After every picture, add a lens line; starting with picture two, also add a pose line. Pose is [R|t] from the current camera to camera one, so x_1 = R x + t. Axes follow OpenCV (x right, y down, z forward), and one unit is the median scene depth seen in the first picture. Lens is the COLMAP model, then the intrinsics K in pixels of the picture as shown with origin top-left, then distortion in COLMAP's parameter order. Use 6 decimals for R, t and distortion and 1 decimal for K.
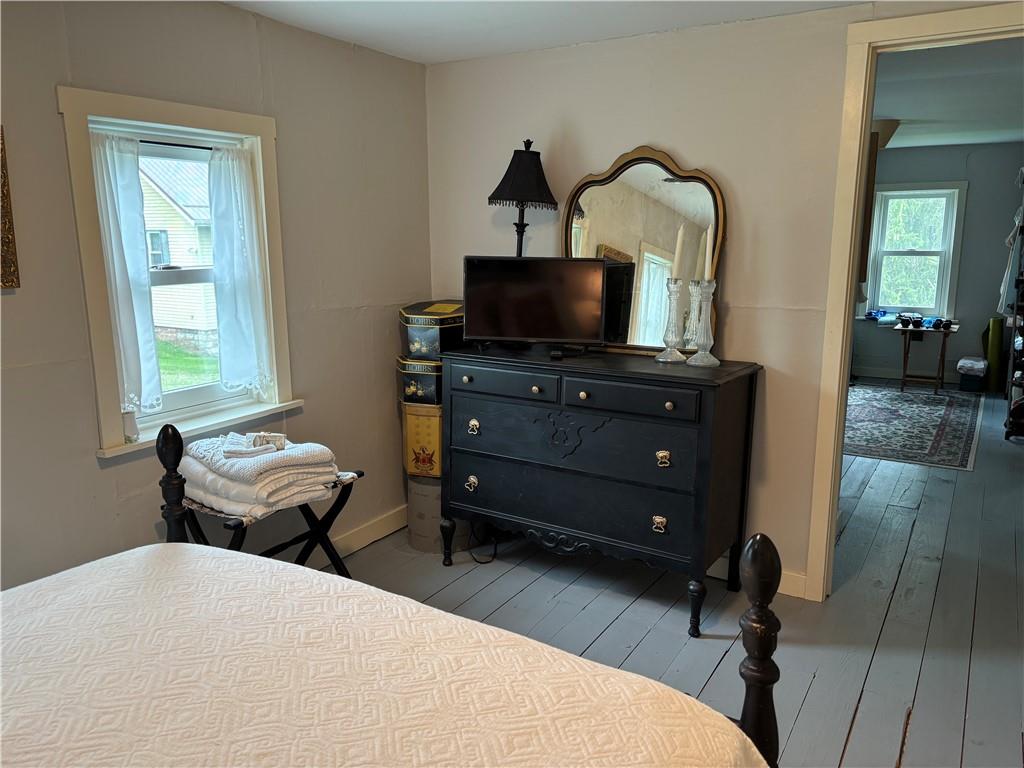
lens RADIAL K [[765.6, 0, 512.0], [0, 765.6, 384.0], [0, 0, 1]] dist [0.113671, -0.186111]
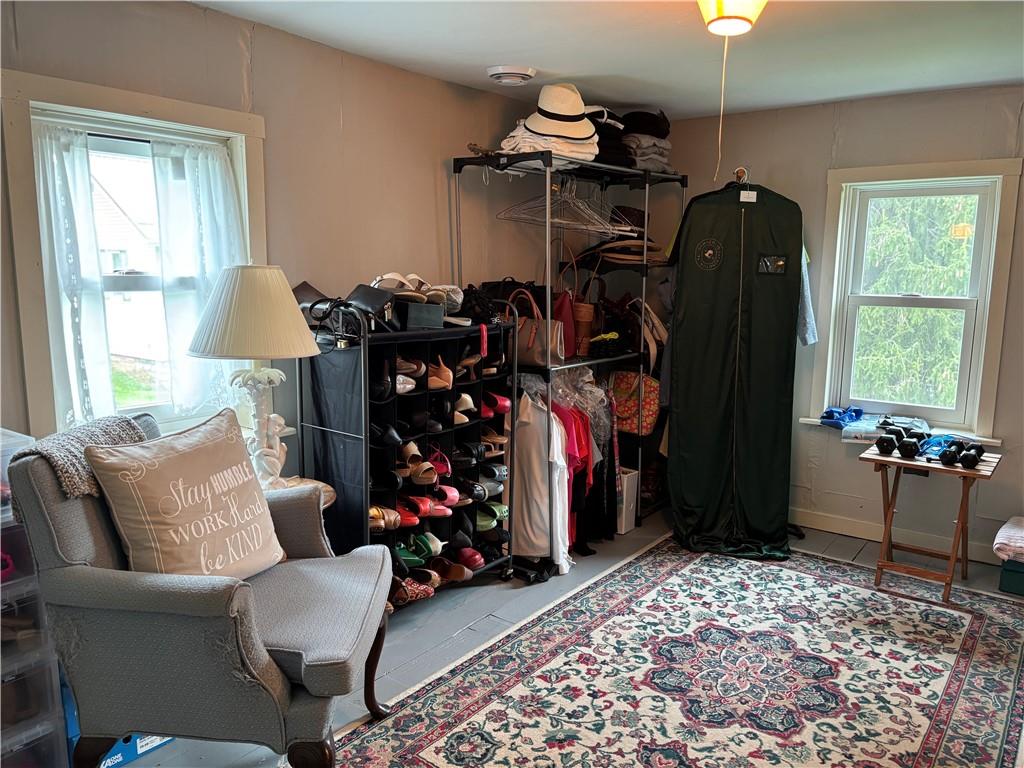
lens RADIAL K [[781.4, 0, 515.2], [0, 781.4, 357.7], [0, 0, 1]] dist [-0.107884, 0.155522]
pose [[0.994149, 0.036372, -0.101706, 0.304805], [-0.040585, 0.998388, -0.039667, -0.100219], [0.100099, 0.043562, 0.994023, 0.468882]]
